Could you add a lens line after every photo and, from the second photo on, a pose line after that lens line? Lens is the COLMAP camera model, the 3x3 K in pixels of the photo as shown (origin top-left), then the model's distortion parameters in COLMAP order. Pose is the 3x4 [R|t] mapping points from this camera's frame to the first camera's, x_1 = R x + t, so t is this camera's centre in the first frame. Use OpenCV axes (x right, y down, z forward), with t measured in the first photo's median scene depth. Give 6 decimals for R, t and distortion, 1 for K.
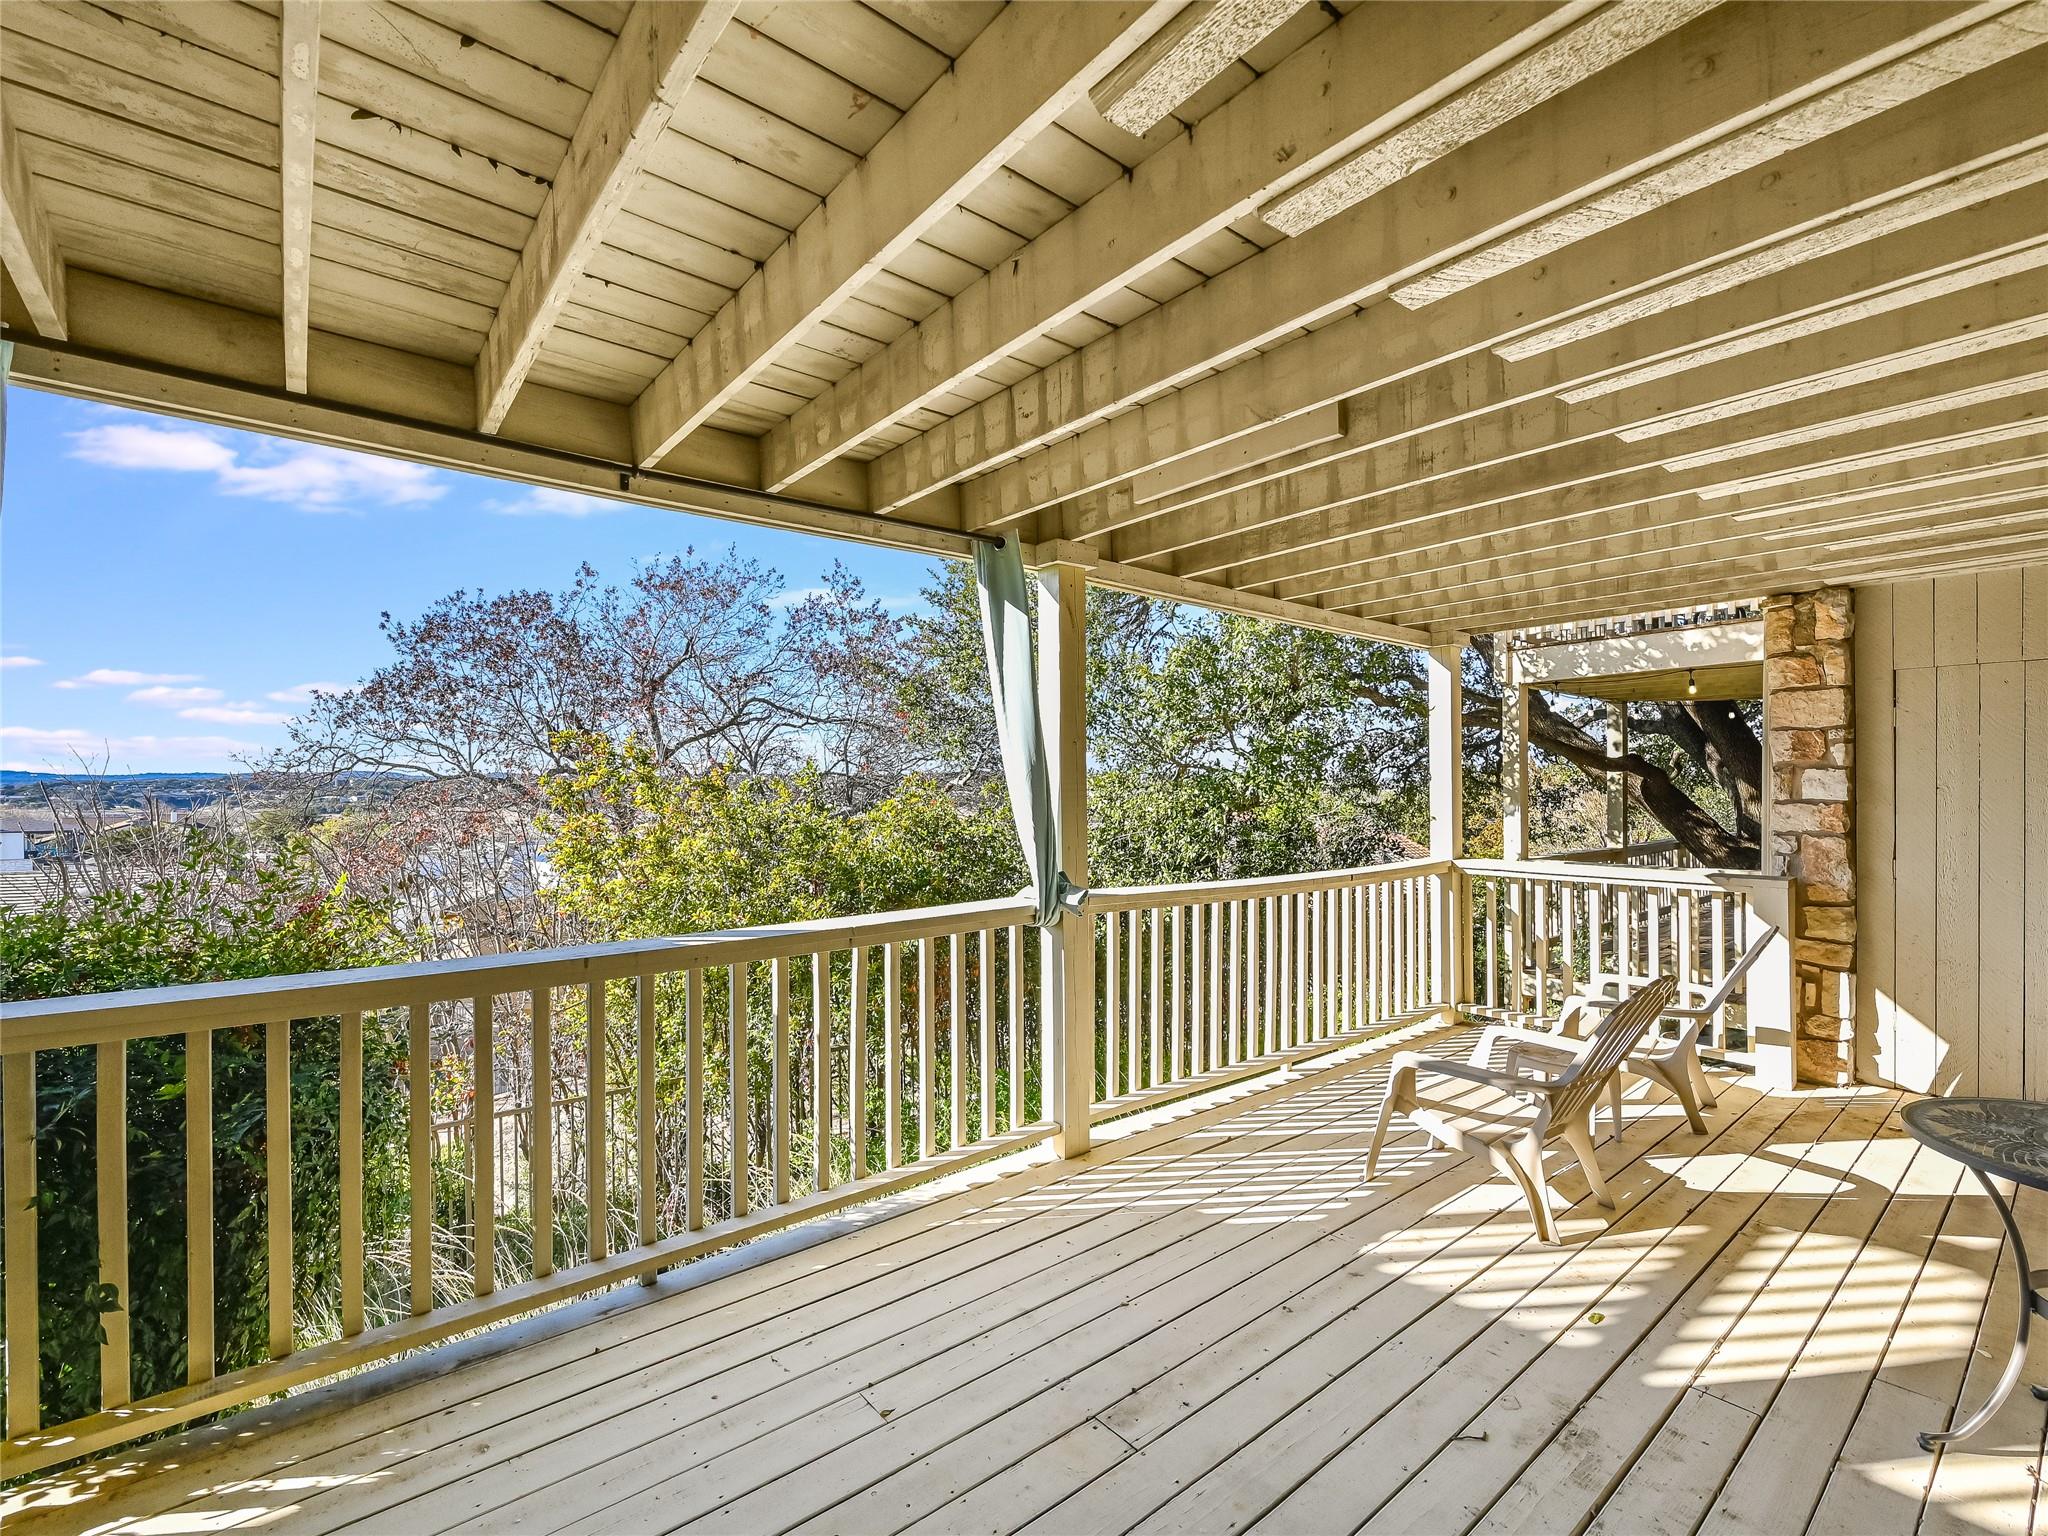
lens RADIAL K [[908.7, 0, 1027.5], [0, 908.7, 765.5], [0, 0, 1]] dist [-0.003317, 0.000699]
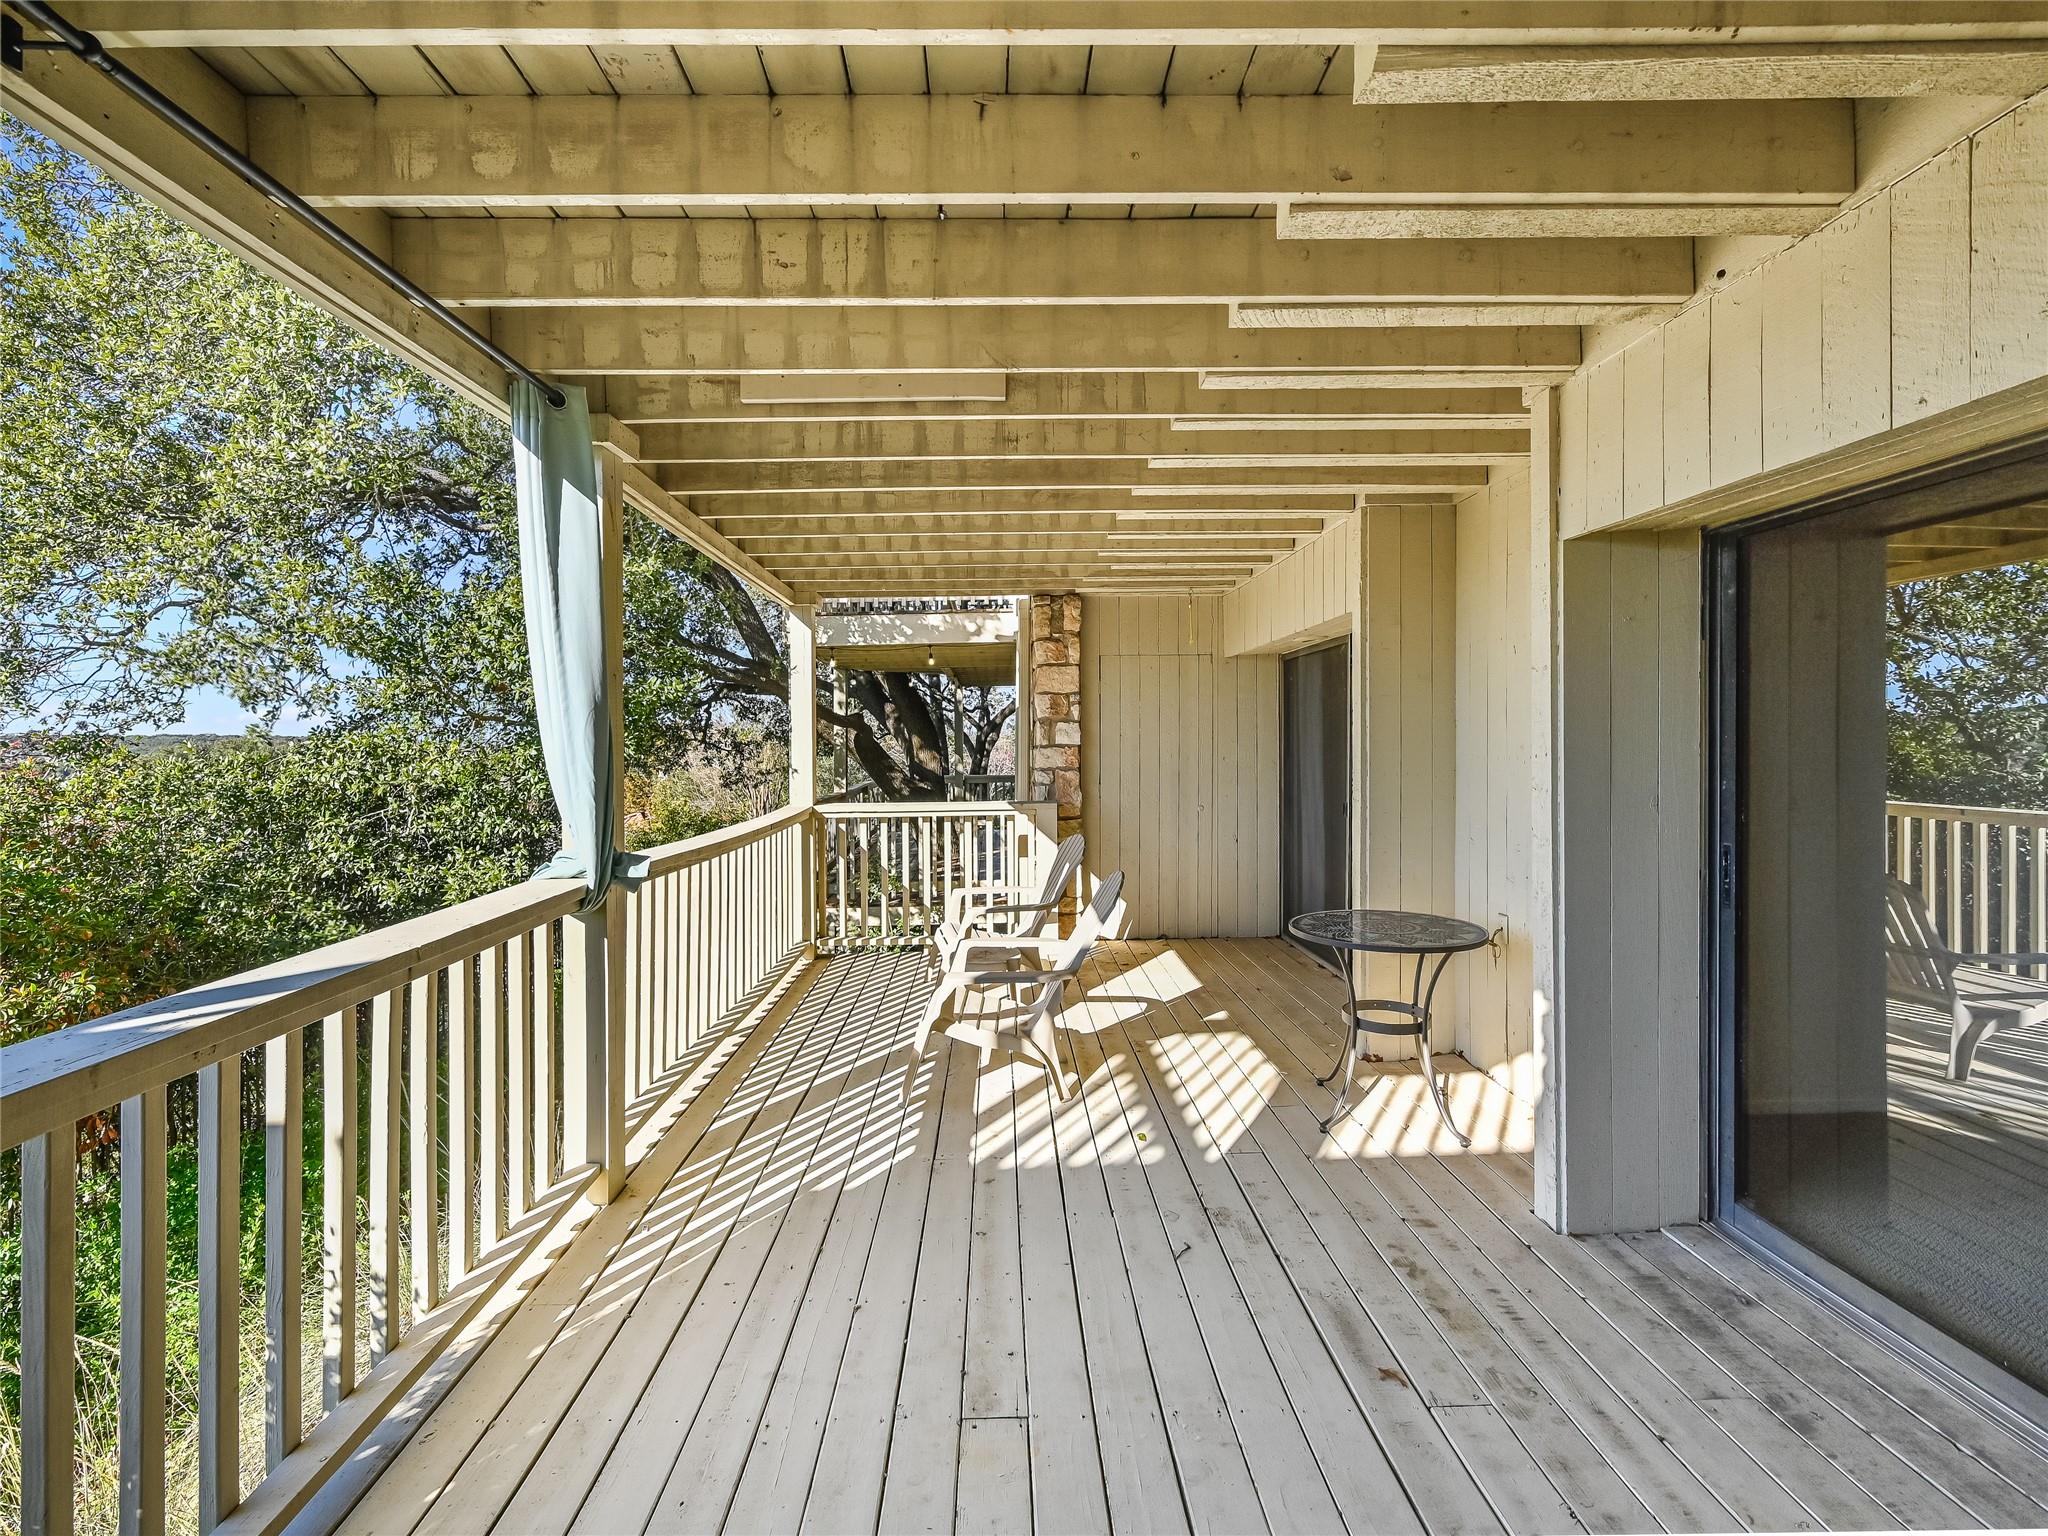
lens RADIAL K [[906.8, 0, 1012.8], [0, 906.8, 725.3], [0, 0, 1]] dist [-0.004481, -0.000258]
pose [[0.624558, 0.007823, 0.780939, -0.354173], [-0.007374, 0.999964, -0.004120, 0.018764], [-0.780943, -0.003186, 0.624594, 0.237418]]
